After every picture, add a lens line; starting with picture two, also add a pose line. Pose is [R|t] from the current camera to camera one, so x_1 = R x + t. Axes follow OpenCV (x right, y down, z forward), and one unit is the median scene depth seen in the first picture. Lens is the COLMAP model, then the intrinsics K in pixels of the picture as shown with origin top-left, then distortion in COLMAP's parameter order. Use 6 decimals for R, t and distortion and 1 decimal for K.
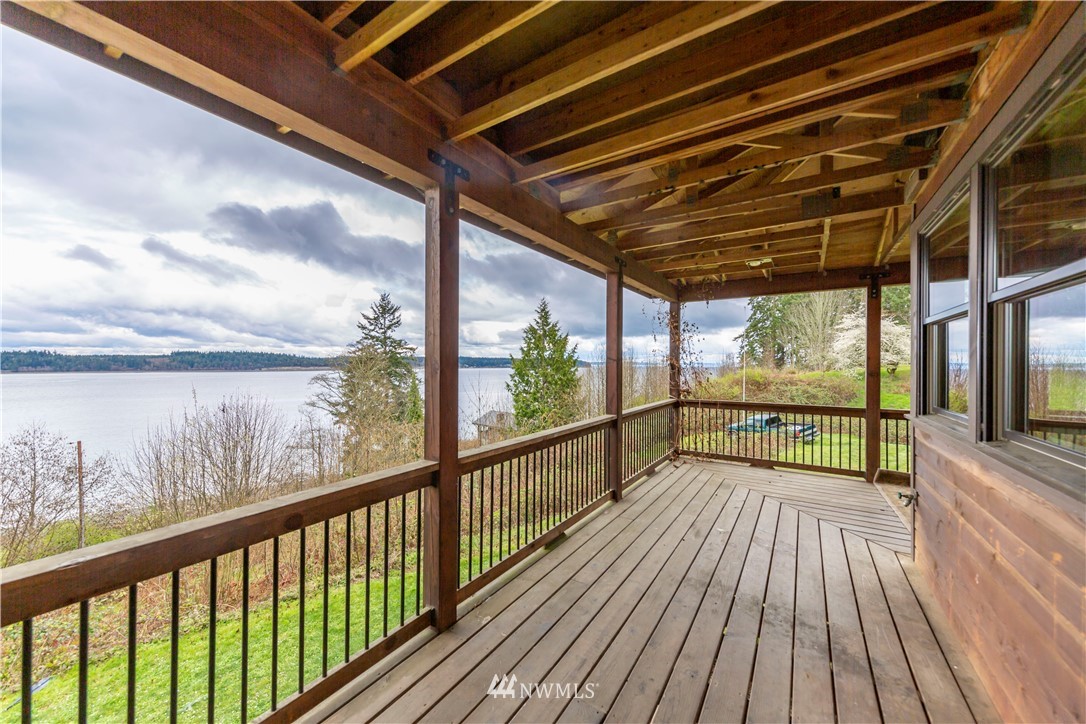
lens RADIAL K [[394.1, 0, 540.8], [0, 394.1, 364.8], [0, 0, 1]] dist [0.013374, -0.000171]
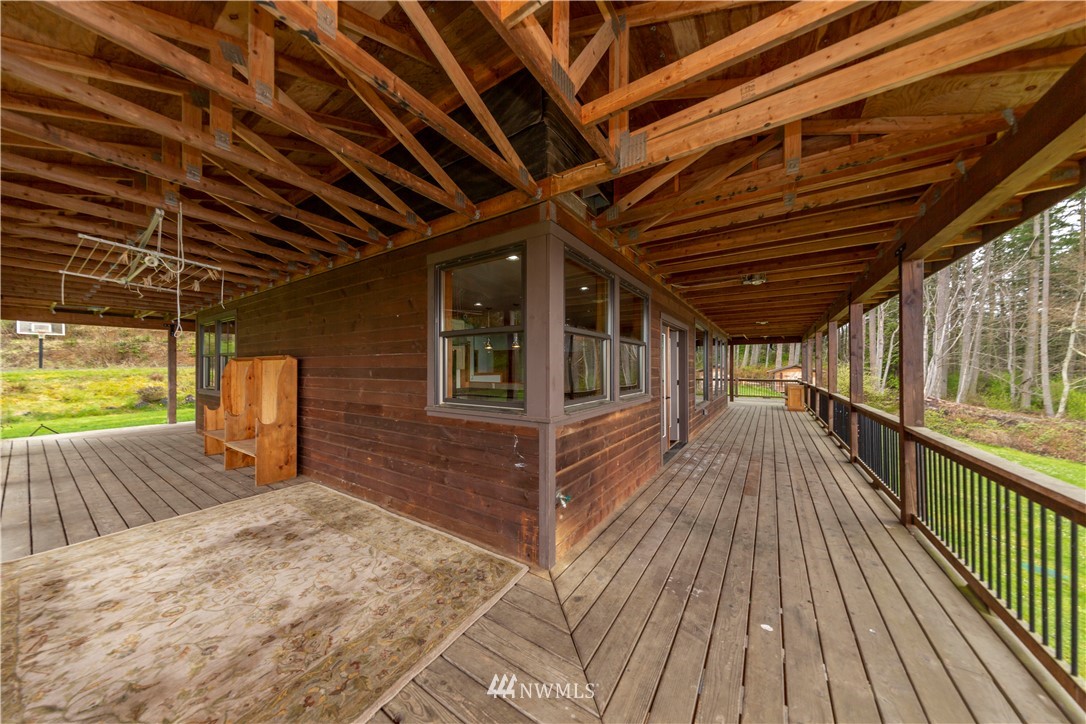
lens RADIAL K [[340.0, 0, 543.9], [0, 340.0, 367.1], [0, 0, 1]] dist [0.001163, 0.000044]
pose [[-0.999985, 0.000428, -0.005516, 1.176778], [0.000447, 0.999994, -0.003395, 0.014372], [0.005514, -0.003397, -0.999979, 2.236535]]
